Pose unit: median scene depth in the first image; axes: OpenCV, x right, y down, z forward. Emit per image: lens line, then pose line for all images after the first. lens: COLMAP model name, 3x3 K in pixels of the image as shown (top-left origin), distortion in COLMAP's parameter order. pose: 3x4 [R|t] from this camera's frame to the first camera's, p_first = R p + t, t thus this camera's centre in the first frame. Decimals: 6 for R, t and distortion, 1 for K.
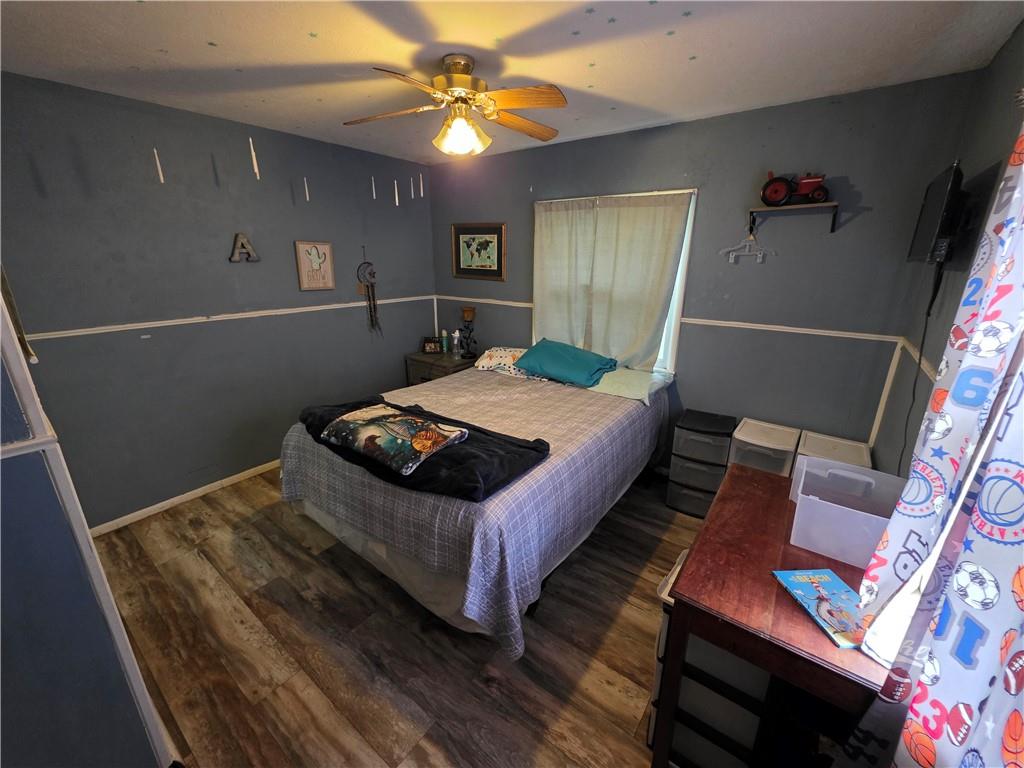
lens RADIAL K [[408.5, 0, 514.2], [0, 408.5, 383.0], [0, 0, 1]] dist [0.000886, -0.000051]
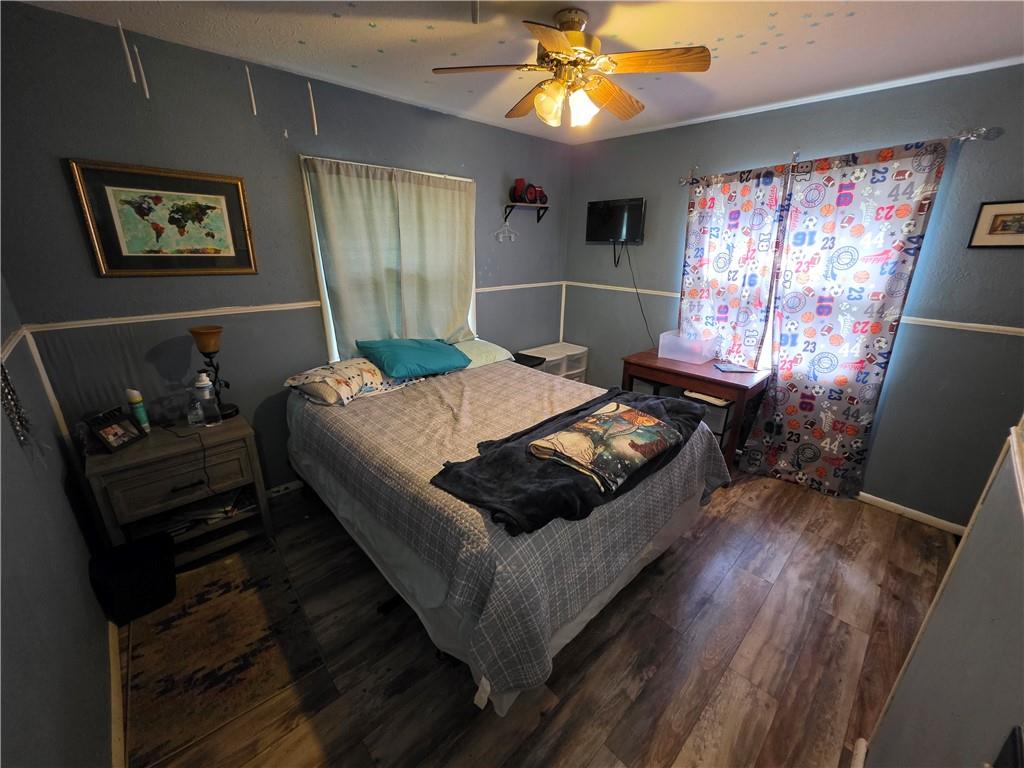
lens RADIAL K [[408.5, 0, 514.1], [0, 408.5, 384.5], [0, 0, 1]] dist [0.000886, -0.000051]
pose [[0.167872, -0.331730, 0.928318, -0.725855], [0.280860, 0.918749, 0.277521, -0.190158], [-0.944953, 0.214139, 0.247402, 0.616912]]
